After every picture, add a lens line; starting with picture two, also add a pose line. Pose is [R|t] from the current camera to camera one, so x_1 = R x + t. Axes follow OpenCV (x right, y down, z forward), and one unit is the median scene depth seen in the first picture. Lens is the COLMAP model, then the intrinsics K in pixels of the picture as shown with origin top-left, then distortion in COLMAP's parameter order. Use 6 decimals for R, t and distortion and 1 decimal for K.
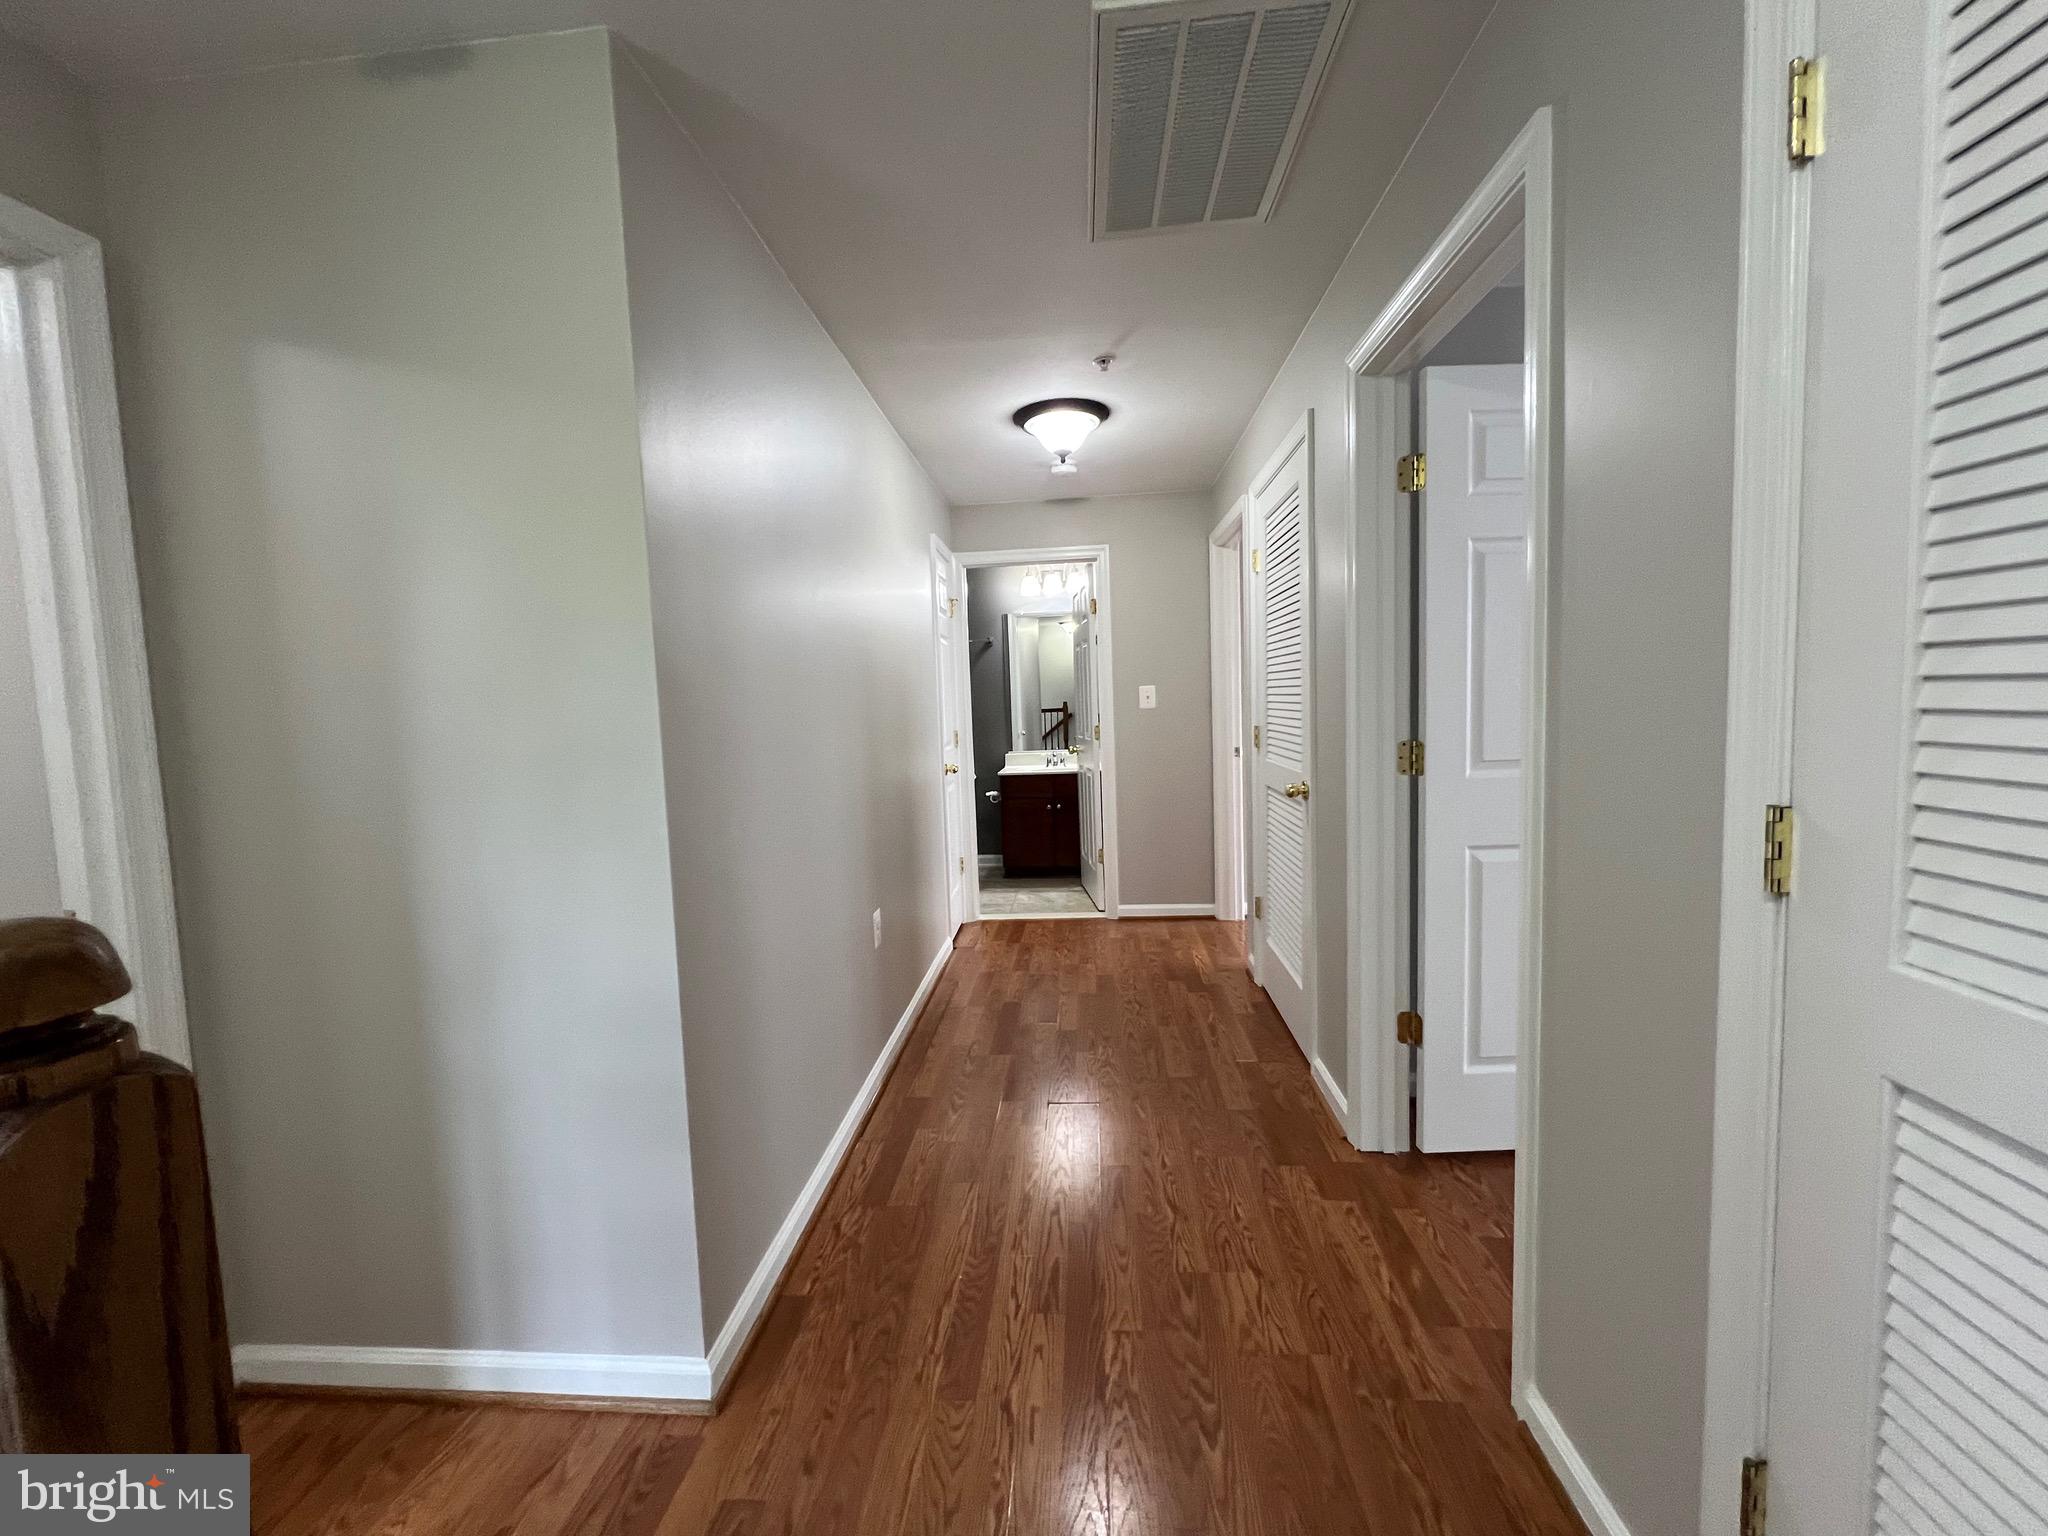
lens RADIAL K [[831.5, 0, 1016.8], [0, 831.5, 761.3], [0, 0, 1]] dist [-0.001333, 0.000354]
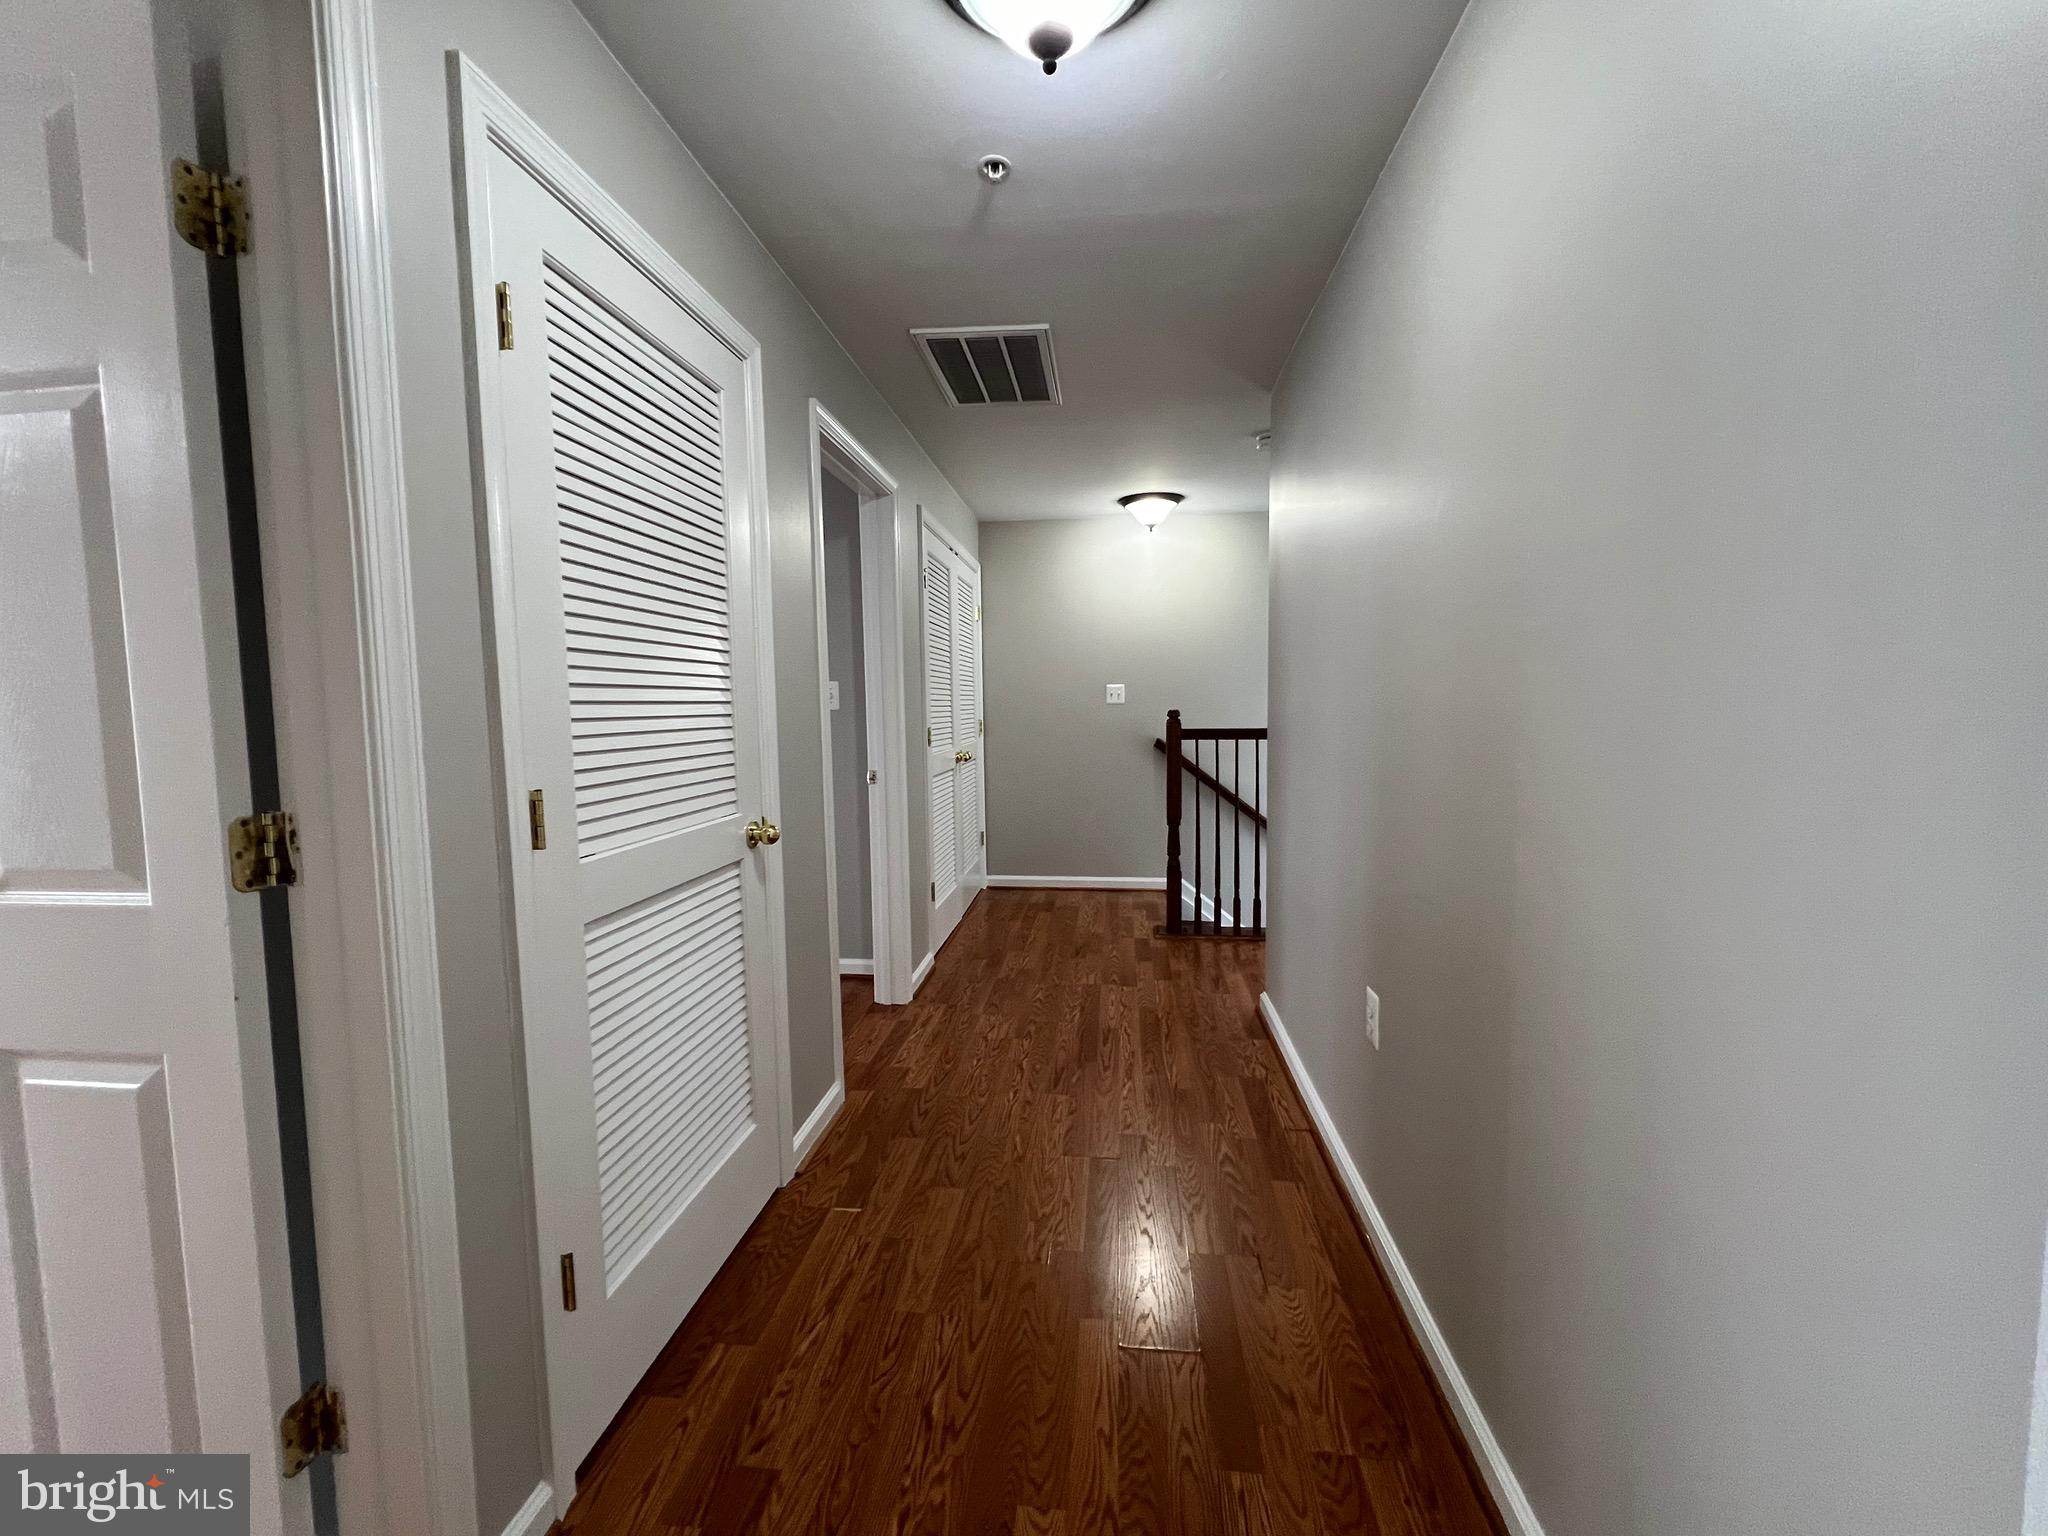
lens RADIAL K [[831.5, 0, 1016.8], [0, 831.5, 761.3], [0, 0, 1]] dist [-0.001333, 0.000354]
pose [[-0.998394, 0.040906, 0.039181, 0.058603], [0.046226, 0.988171, 0.146223, -0.079377], [-0.032736, 0.147799, -0.988475, 1.110029]]
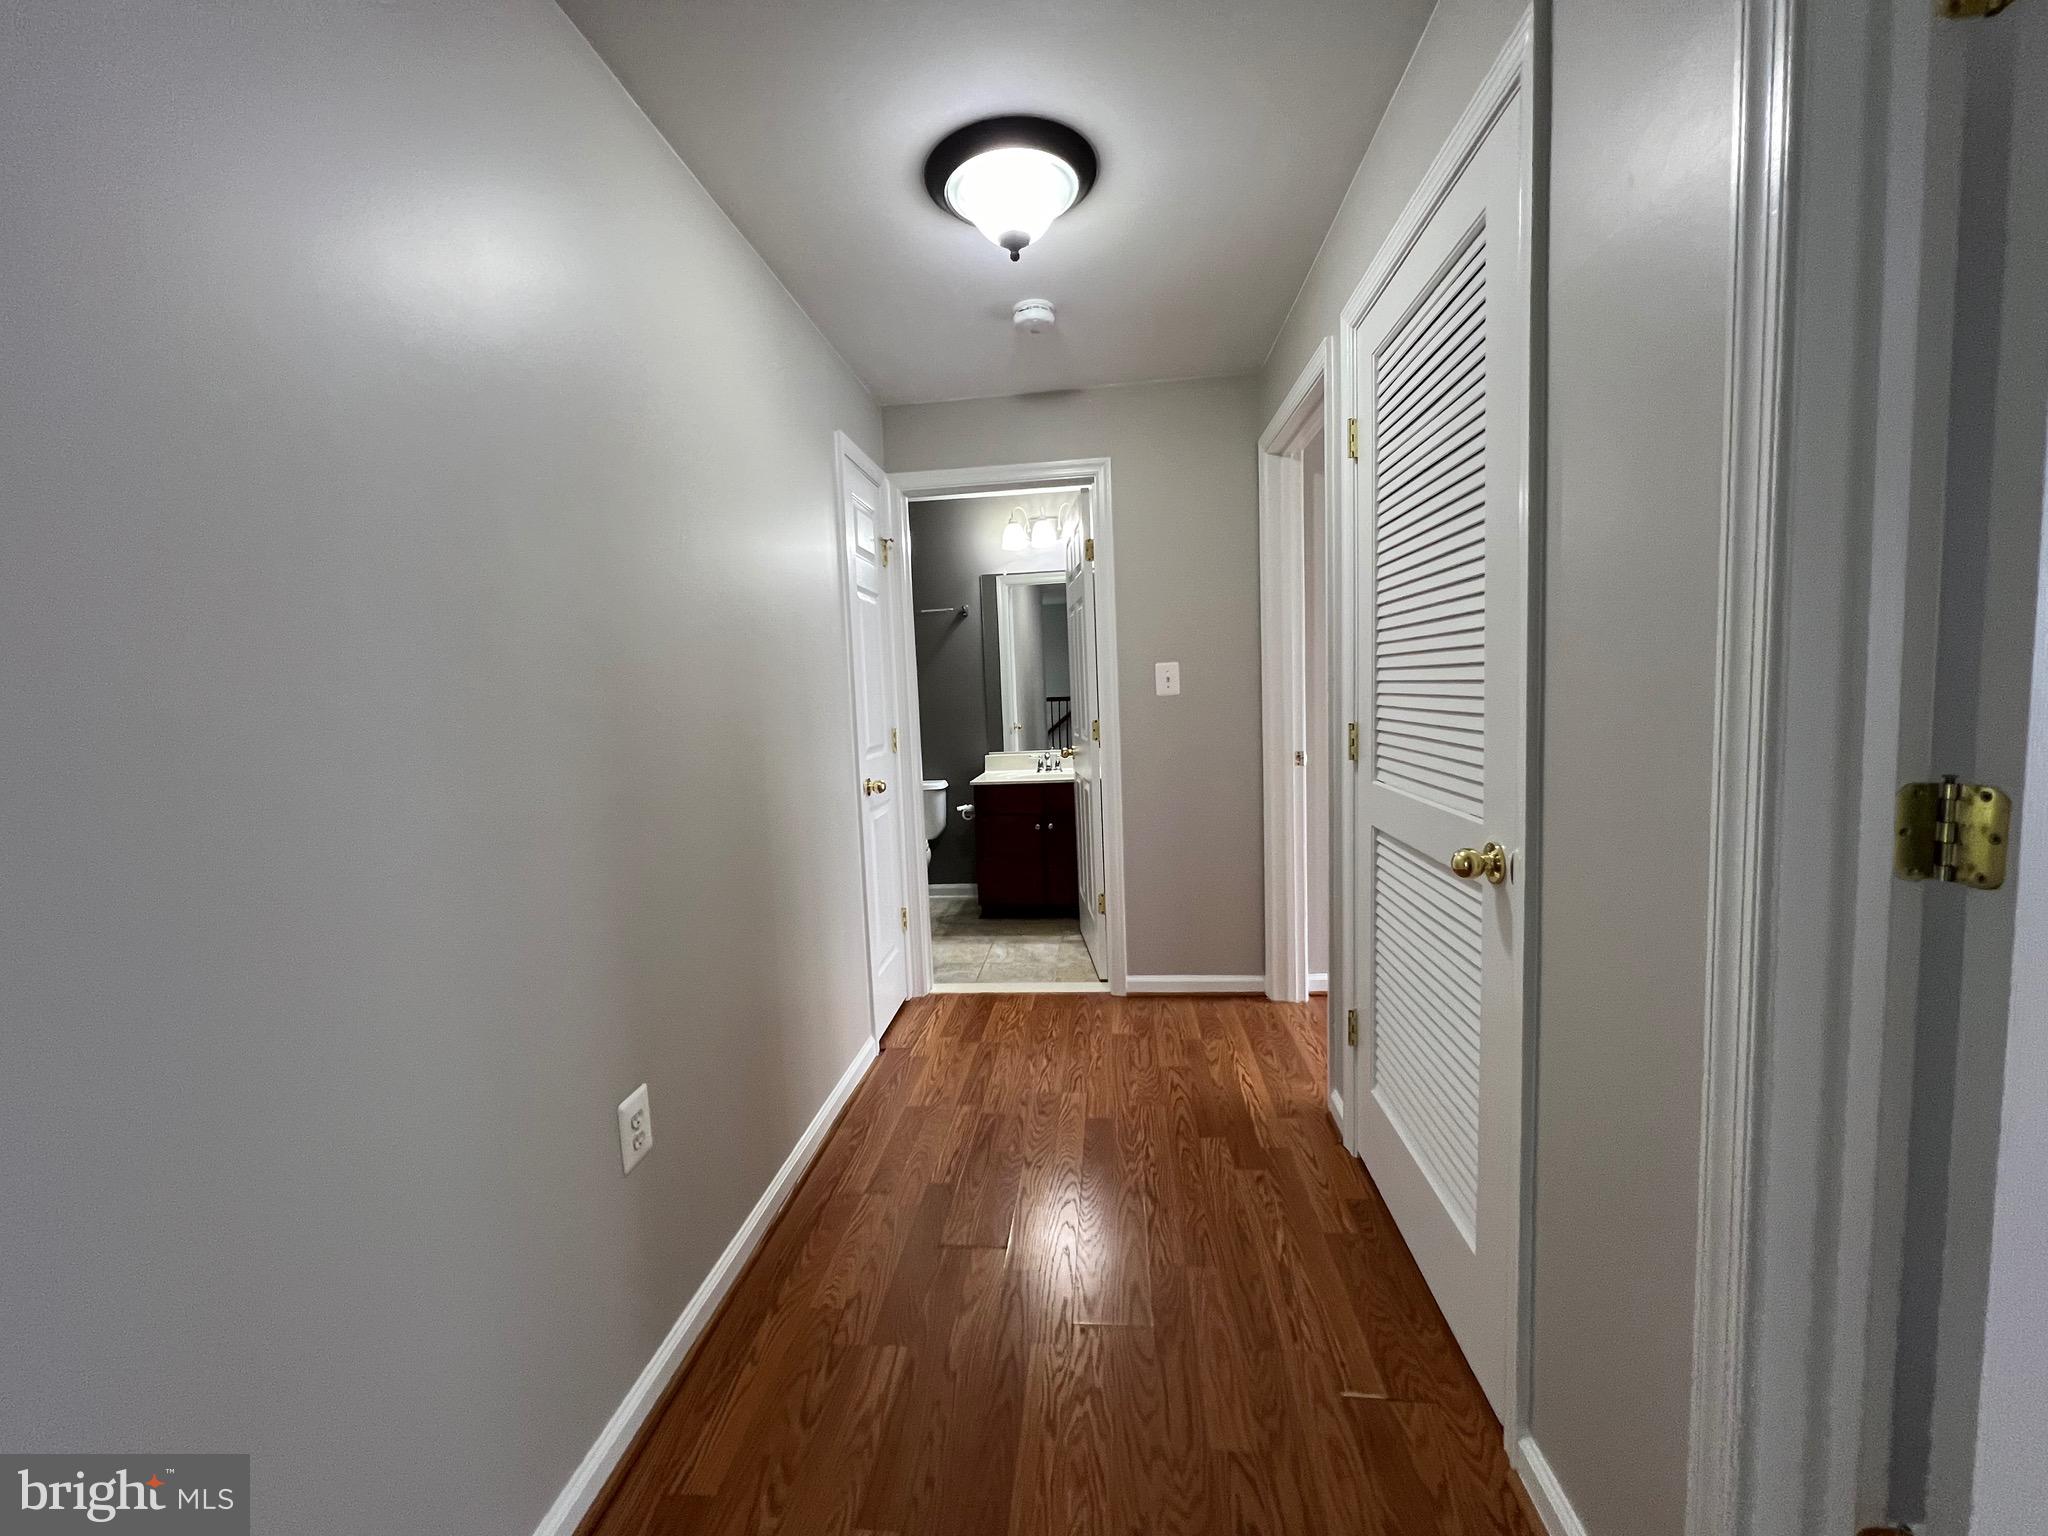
lens RADIAL K [[831.5, 0, 1016.8], [0, 831.5, 761.3], [0, 0, 1]] dist [-0.001333, 0.000354]
pose [[0.999663, -0.002721, -0.025818, 0.054654], [0.003049, 0.999915, 0.012661, -0.019903], [0.025782, -0.012735, 0.999586, 0.336517]]
